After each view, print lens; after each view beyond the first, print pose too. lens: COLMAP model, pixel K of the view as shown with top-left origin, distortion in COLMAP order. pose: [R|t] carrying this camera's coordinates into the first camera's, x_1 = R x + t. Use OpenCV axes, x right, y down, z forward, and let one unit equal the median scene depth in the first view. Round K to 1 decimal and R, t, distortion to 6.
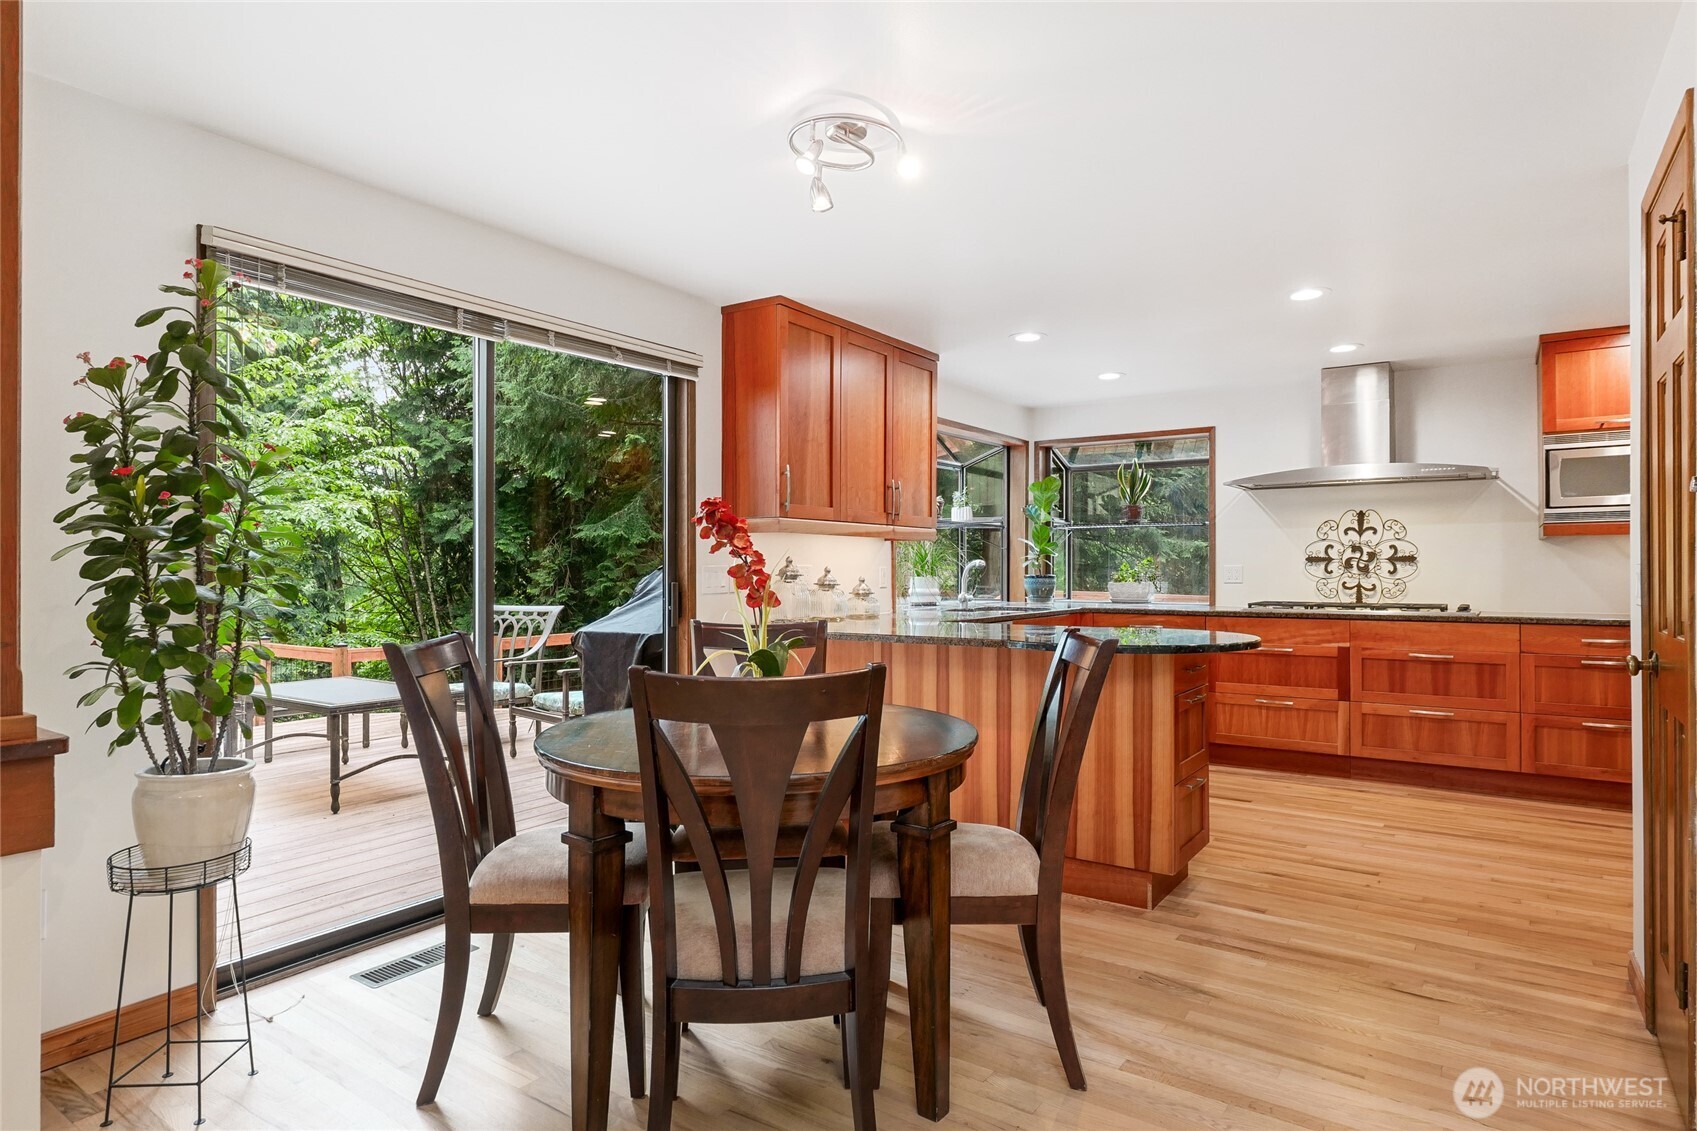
lens RADIAL K [[951.2, 0, 853.2], [0, 951.2, 568.6], [0, 0, 1]] dist [0.014077, 0.000532]
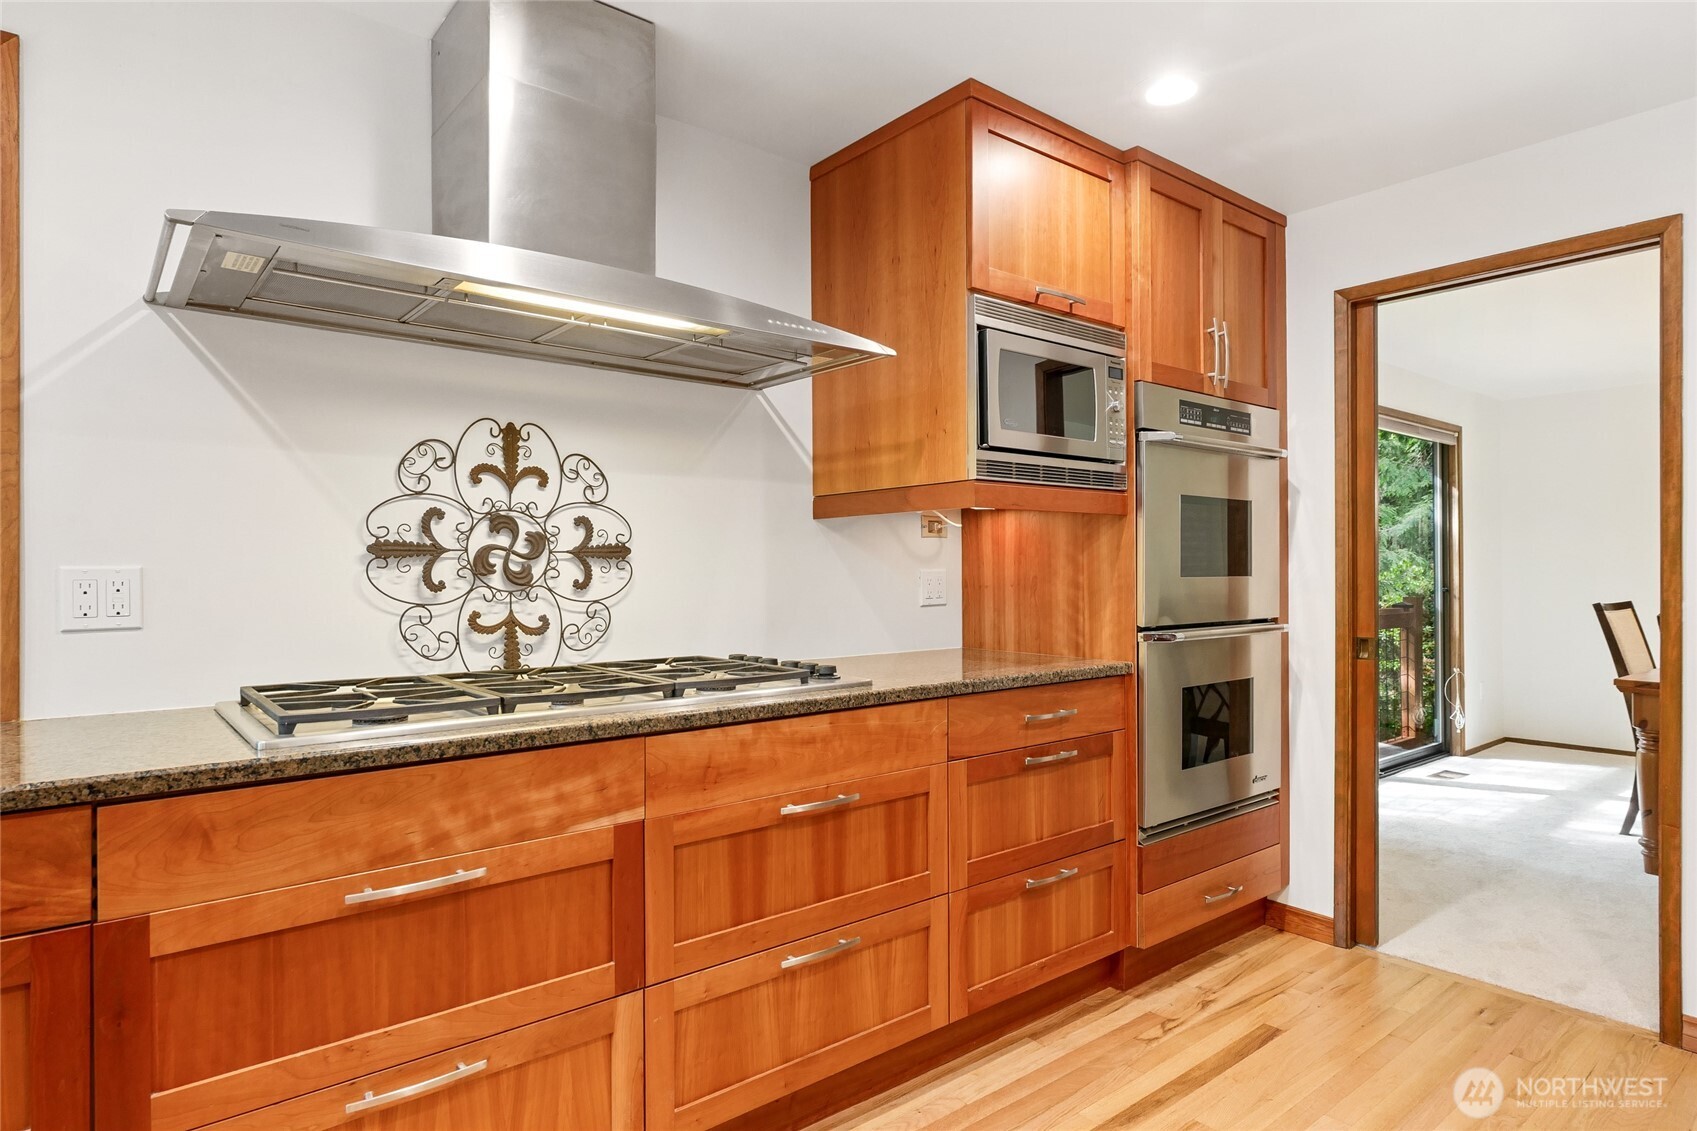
lens RADIAL K [[940.0, 0, 850.0], [0, 940.0, 571.9], [0, 0, 1]] dist [0.007419, 0.001065]
pose [[0.287314, 0.000681, 0.957836, 0.218274], [0.001029, 0.999999, -0.001020, -0.001155], [-0.957836, 0.001279, 0.287313, 0.780816]]
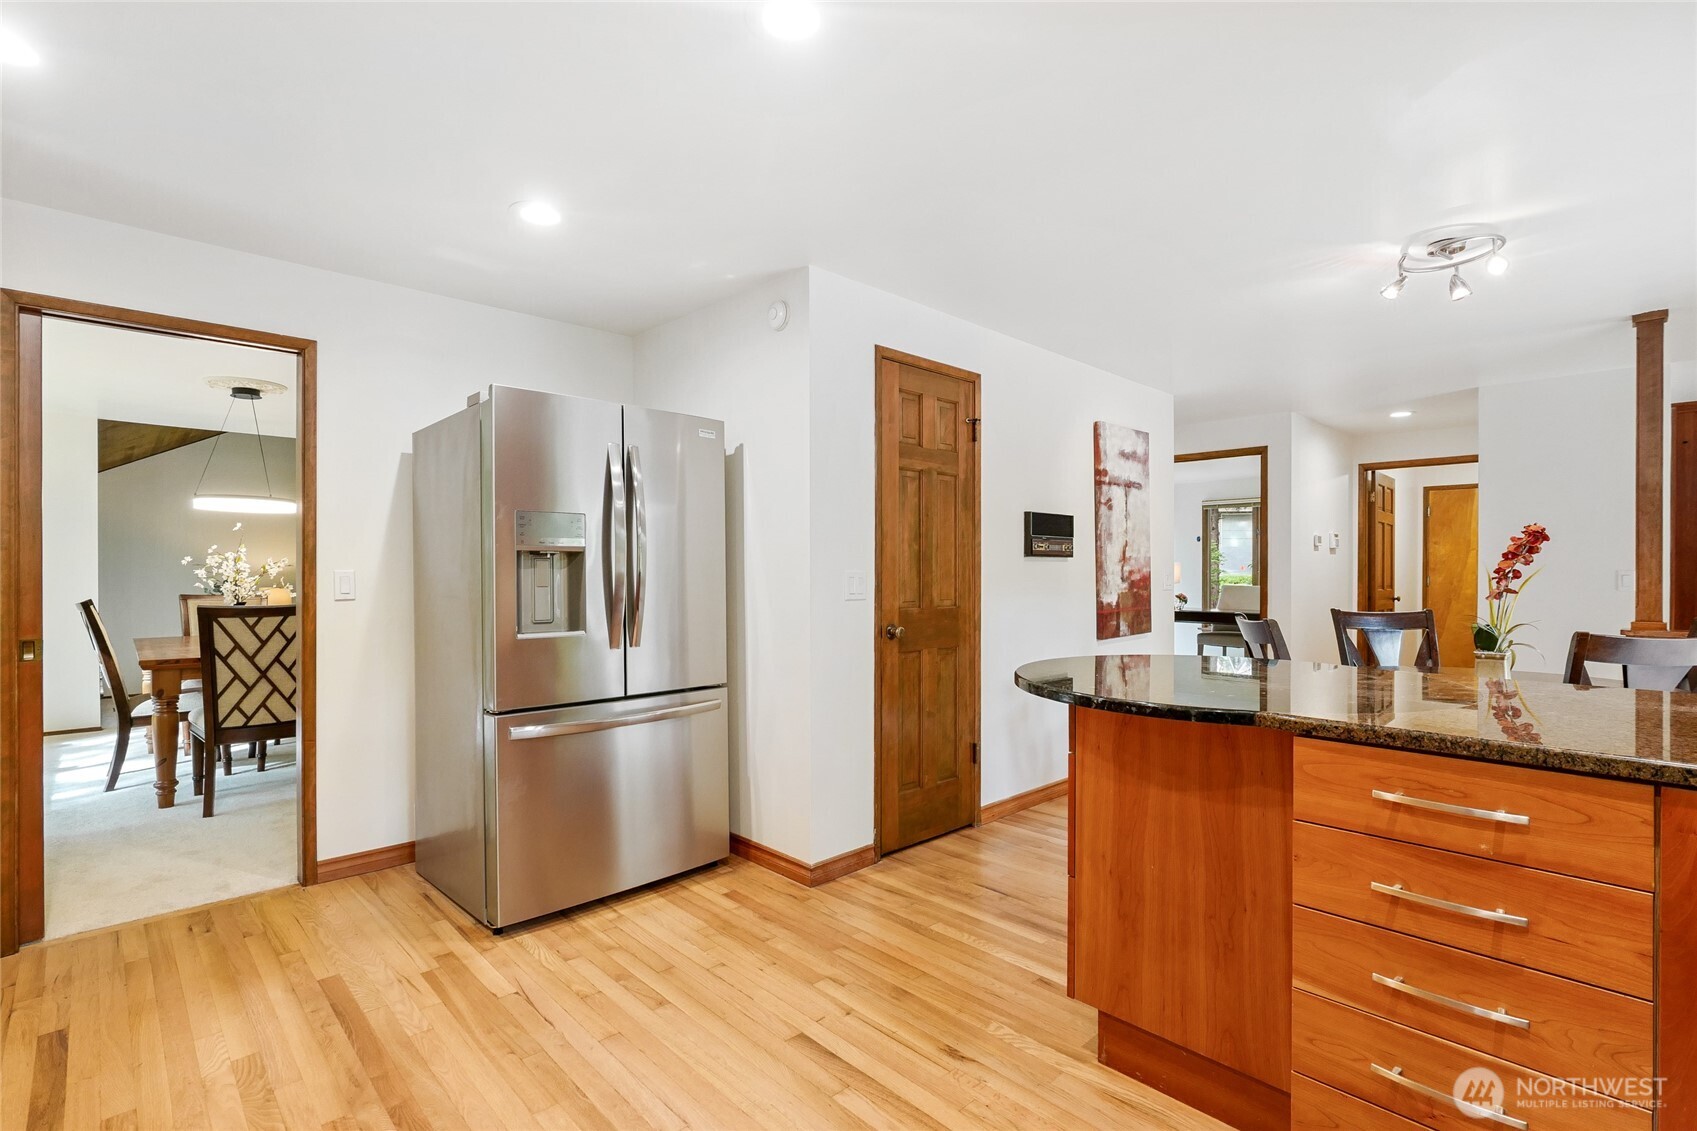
lens RADIAL K [[781.5, 0, 846.3], [0, 781.5, 569.5], [0, 0, 1]] dist [-0.011353, 0.000319]
pose [[-0.975969, 0.003971, 0.217874, 0.263625], [0.003335, 0.999989, -0.003284, -0.001451], [-0.217885, -0.002479, -0.975971, 1.013458]]
